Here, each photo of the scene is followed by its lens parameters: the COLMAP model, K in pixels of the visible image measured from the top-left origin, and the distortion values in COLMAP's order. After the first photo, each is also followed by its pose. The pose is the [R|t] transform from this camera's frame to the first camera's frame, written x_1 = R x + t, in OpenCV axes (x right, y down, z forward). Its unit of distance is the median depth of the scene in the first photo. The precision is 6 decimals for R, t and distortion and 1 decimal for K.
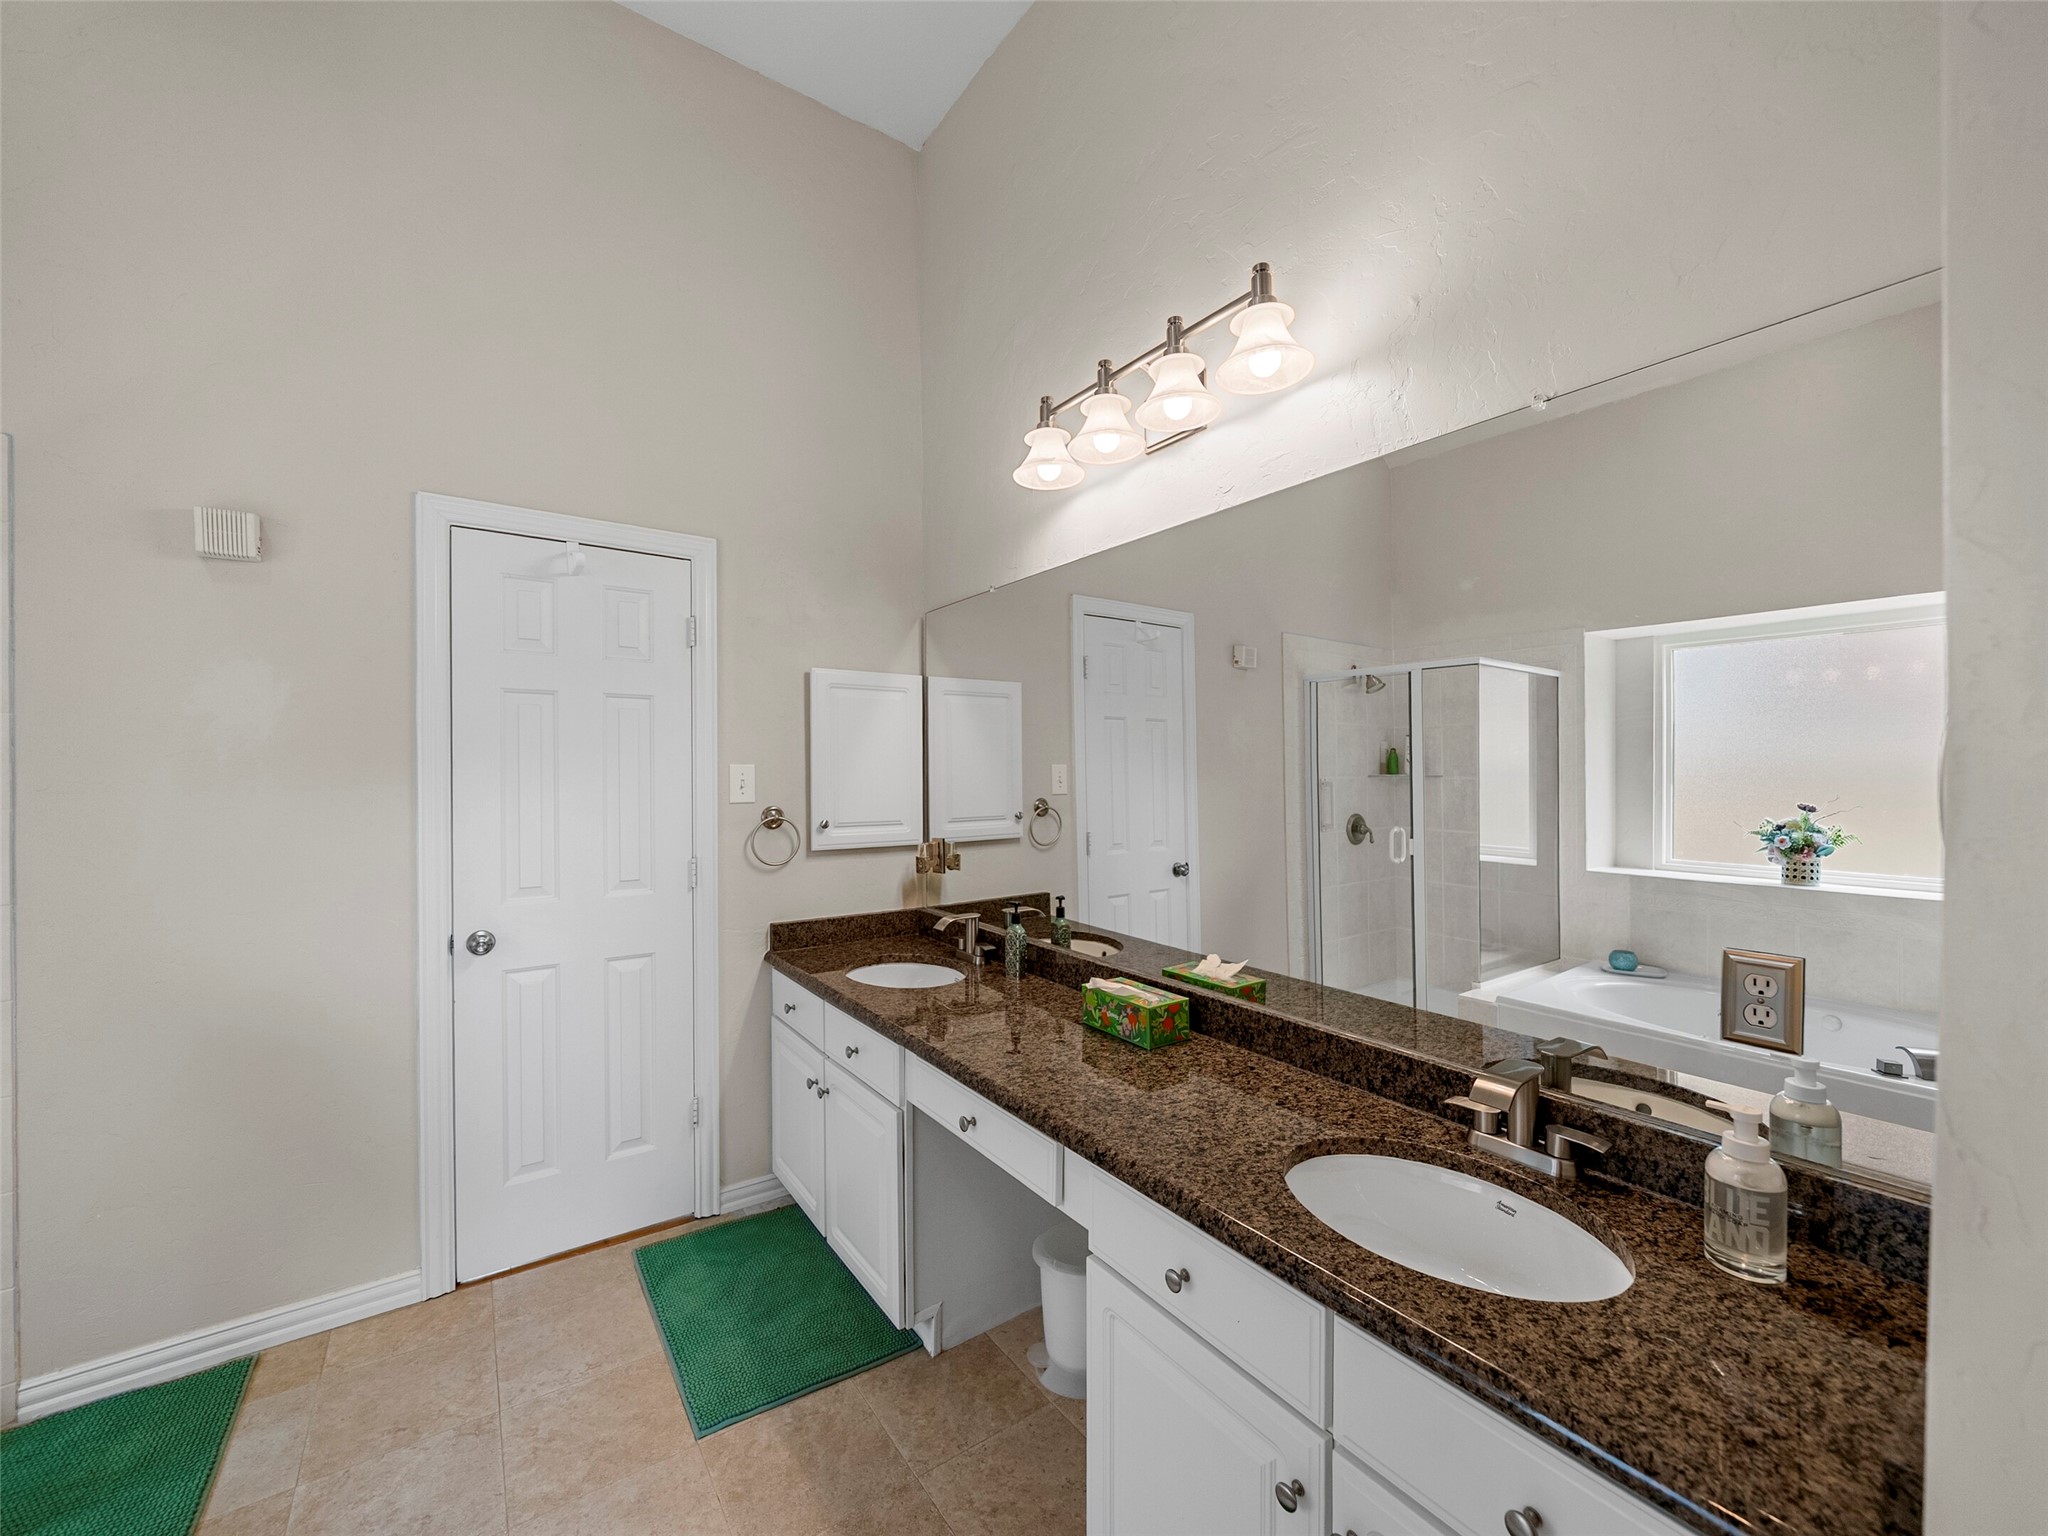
lens RADIAL K [[812.9, 0, 1022.3], [0, 812.9, 776.9], [0, 0, 1]] dist [-0.003960, 0.000114]
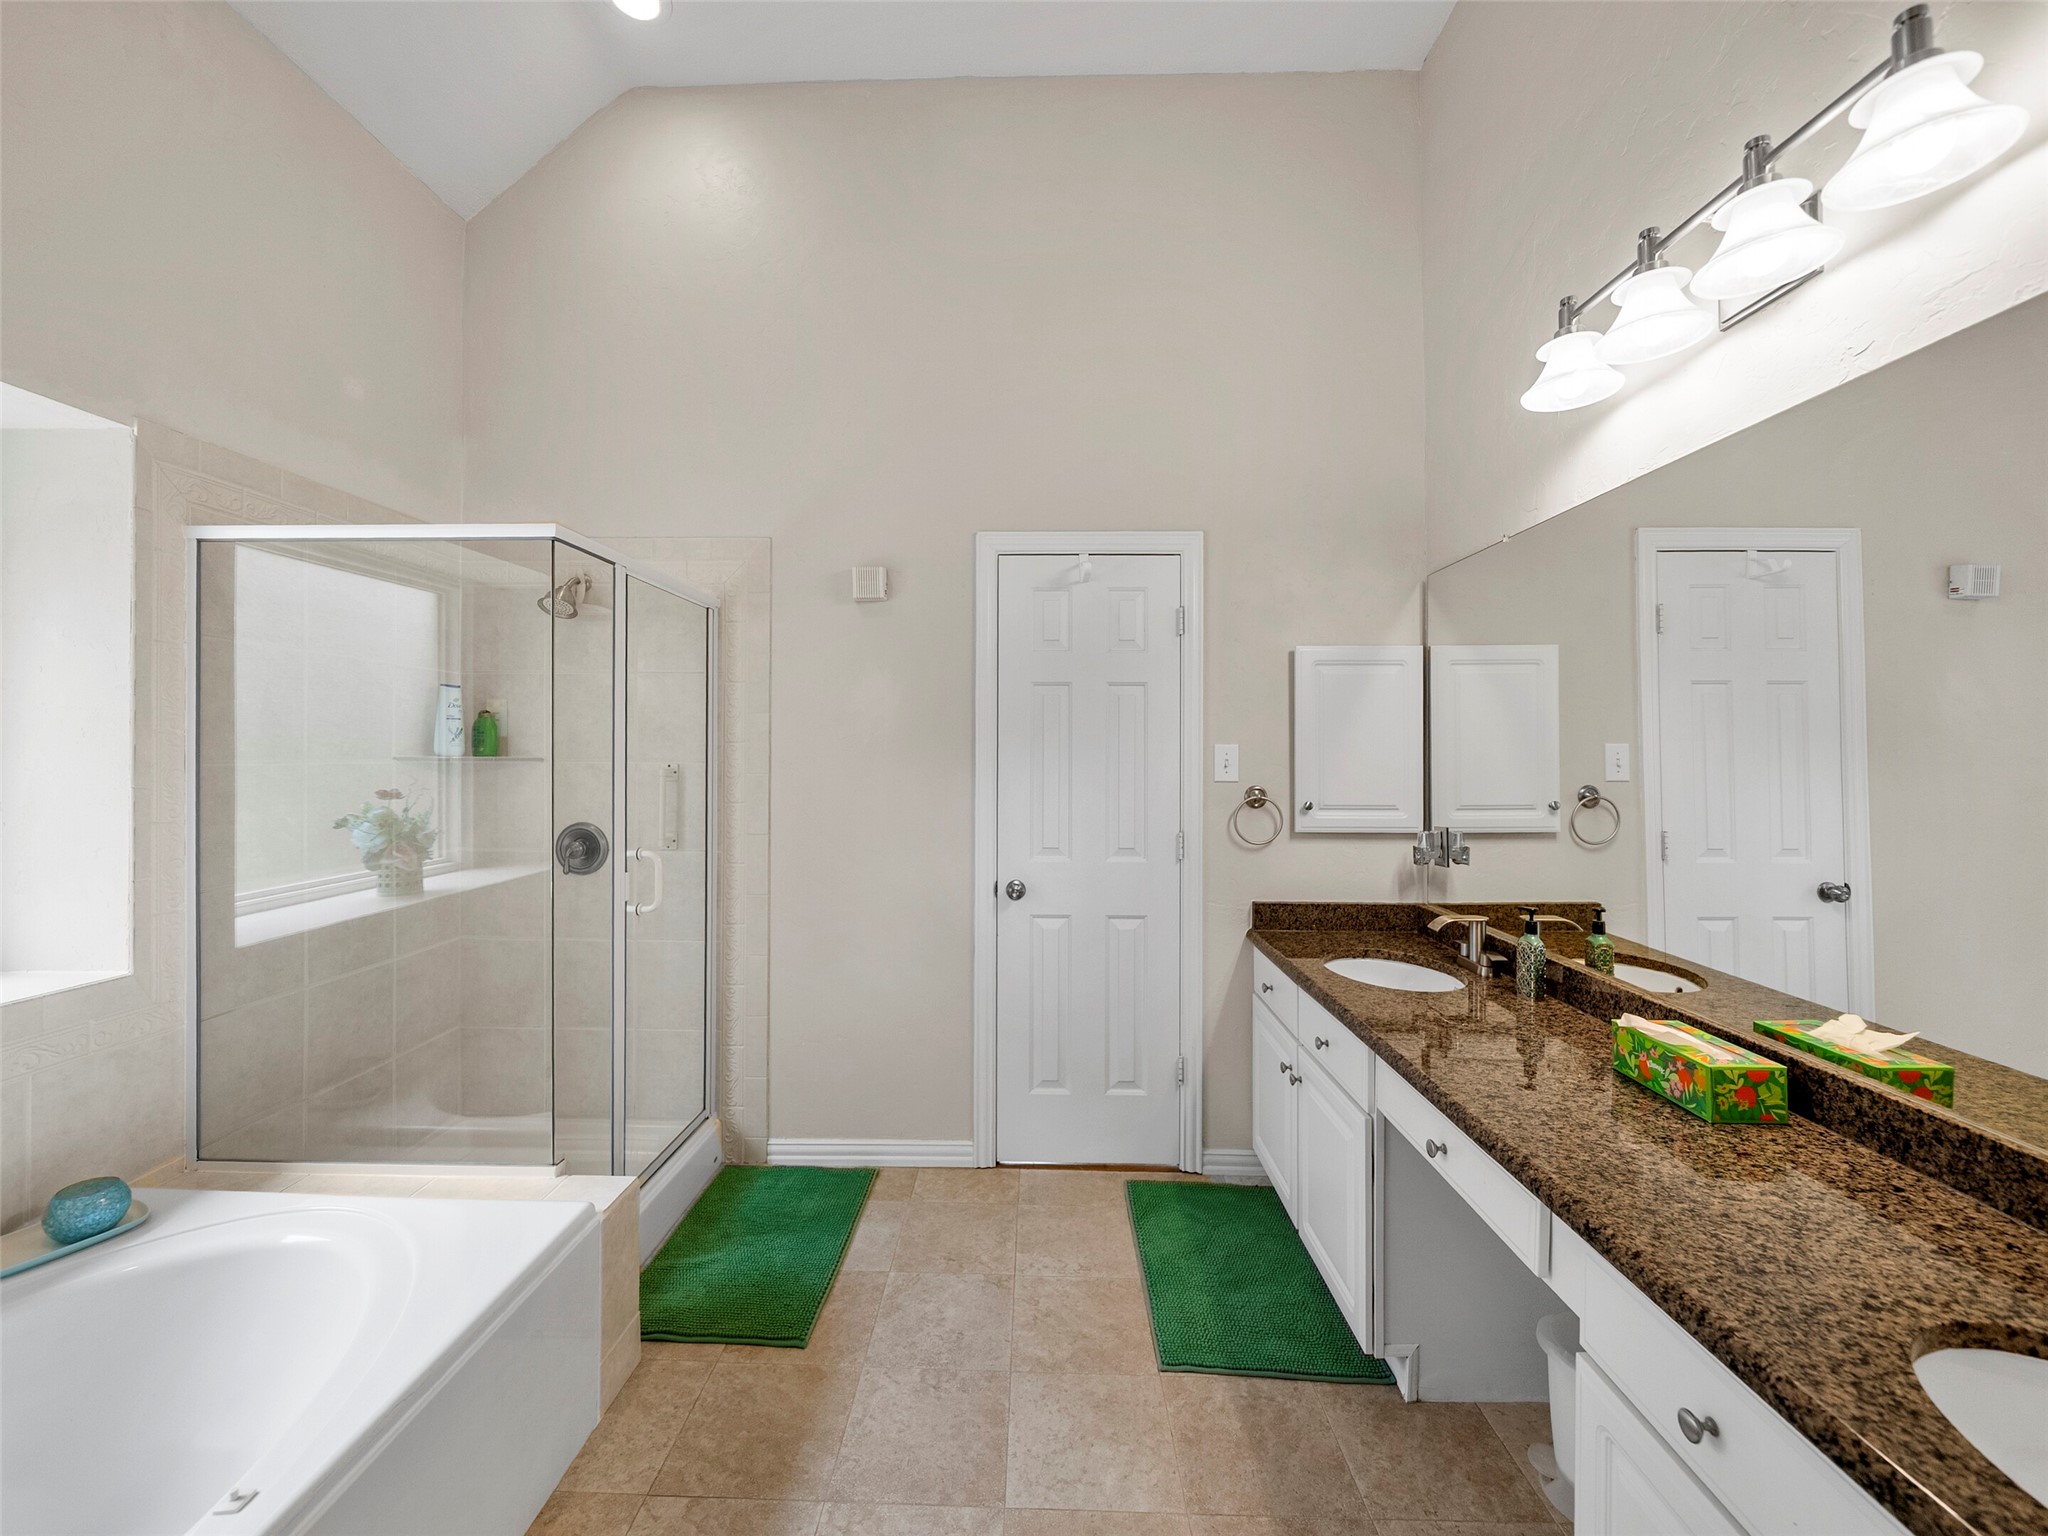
lens RADIAL K [[817.3, 0, 1012.0], [0, 817.3, 749.7], [0, 0, 1]] dist [-0.000940, -0.000592]
pose [[0.800096, 0.001399, -0.599871, 0.084344], [-0.007080, 0.999950, -0.007112, 0.000770], [0.599830, 0.009937, 0.800065, 0.004842]]
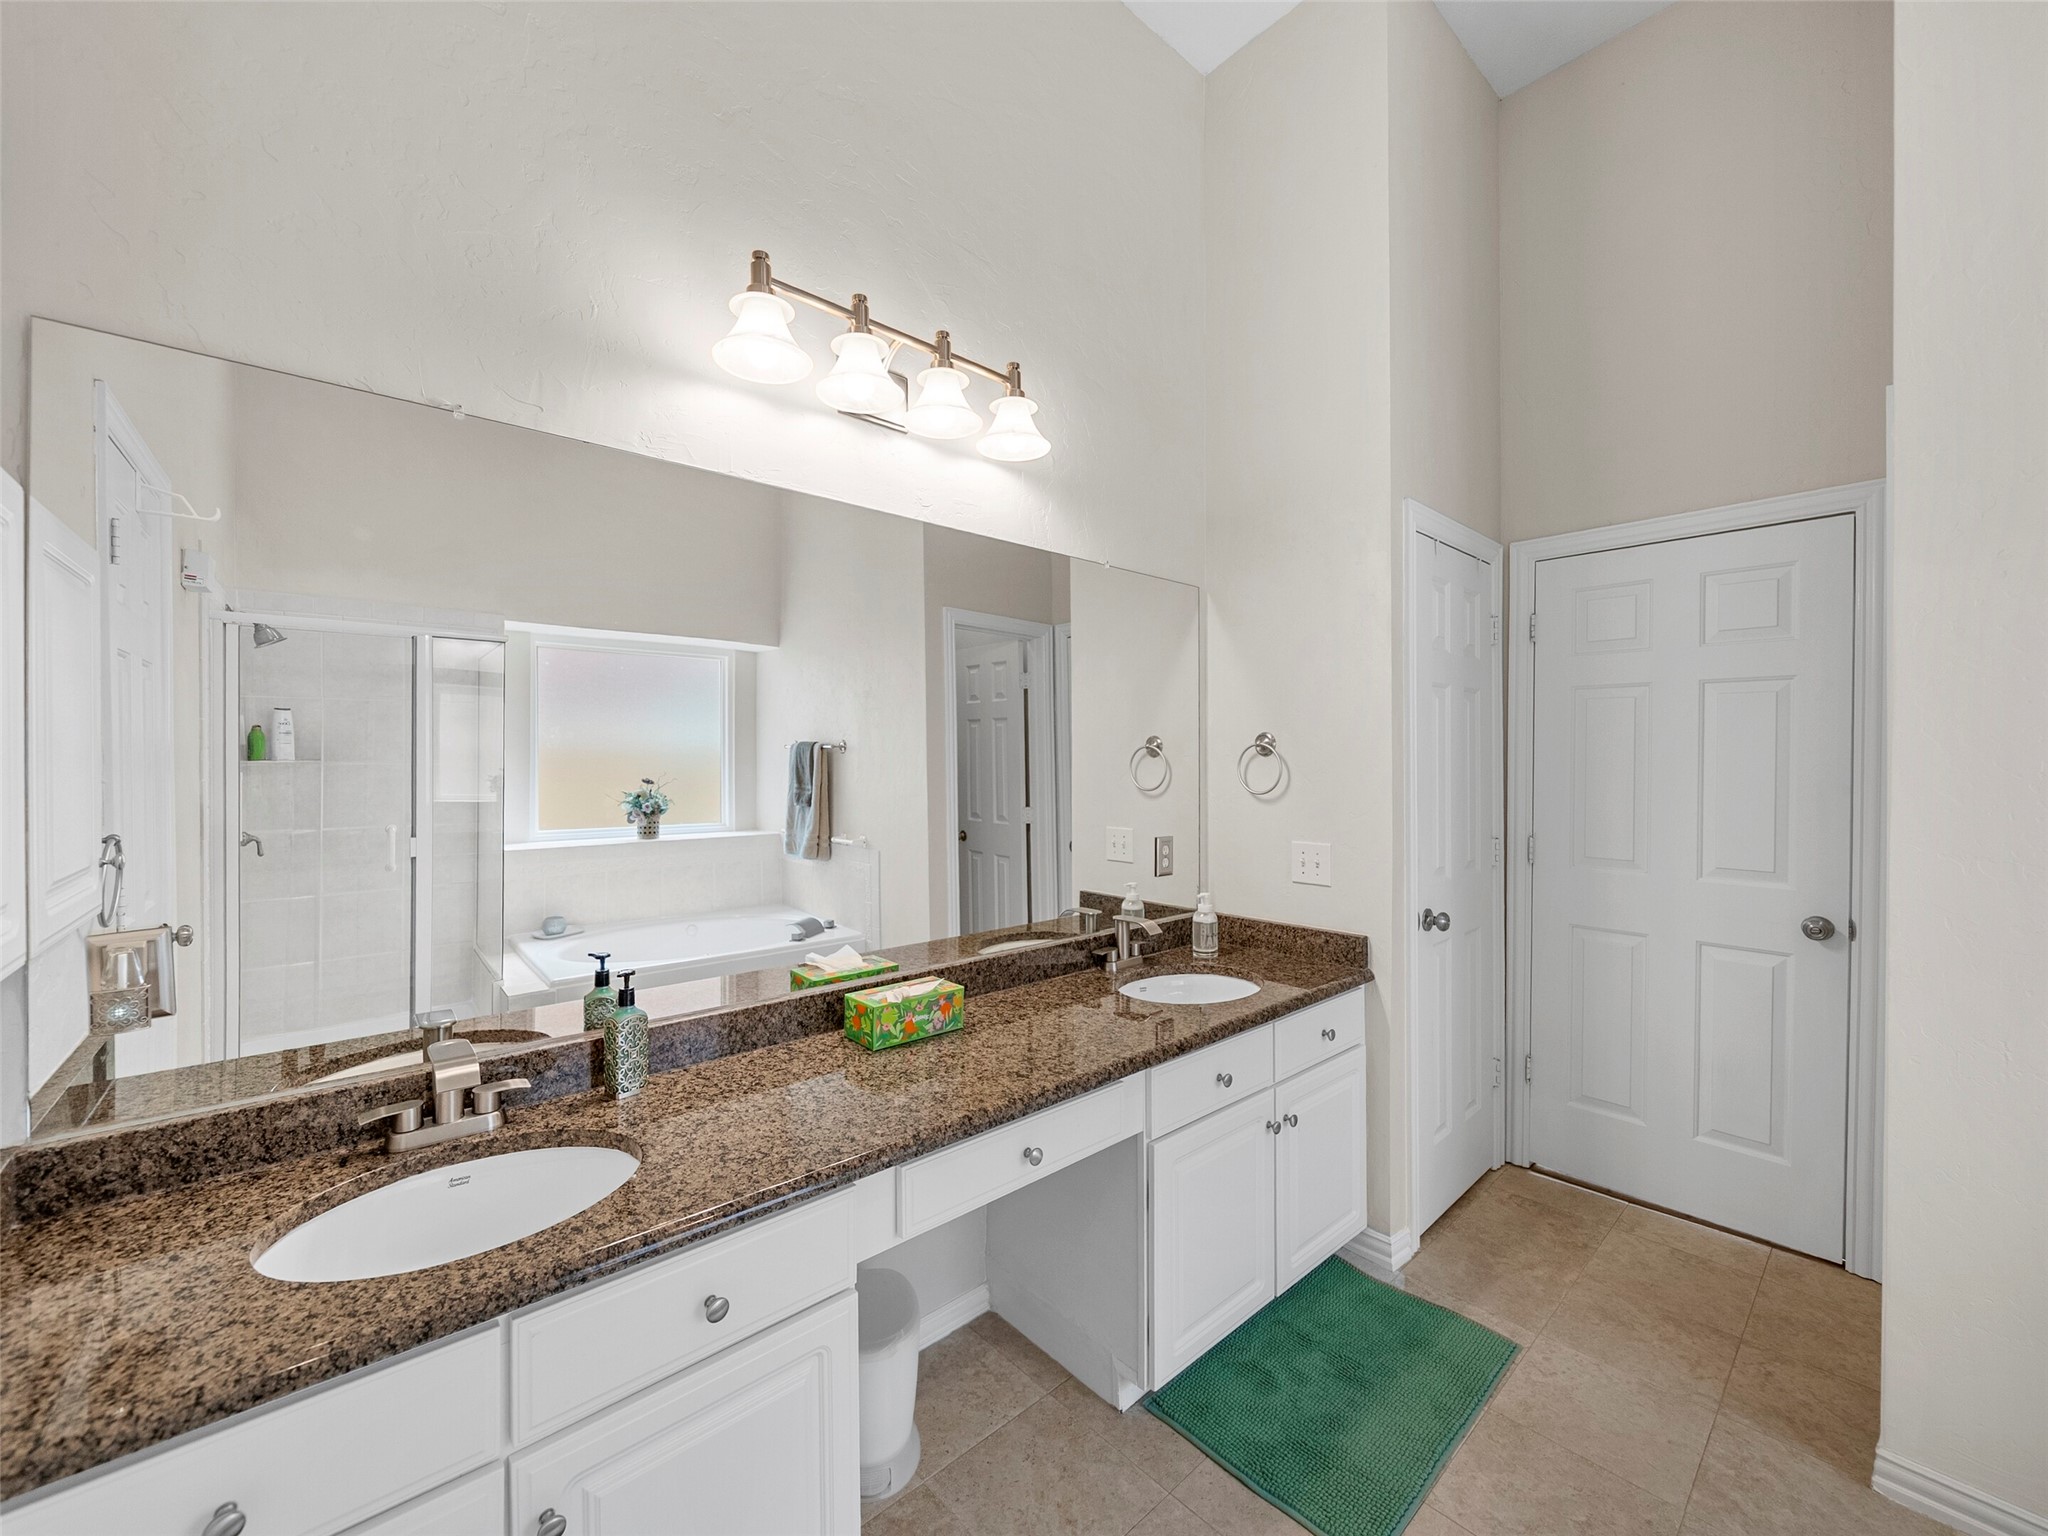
lens RADIAL K [[816.4, 0, 1032.0], [0, 816.4, 742.3], [0, 0, 1]] dist [-0.002311, -0.000741]
pose [[-0.105901, 0.007270, 0.994350, -0.831390], [0.009112, 0.999938, -0.006341, -0.022109], [-0.994335, 0.008389, -0.105961, 0.939168]]
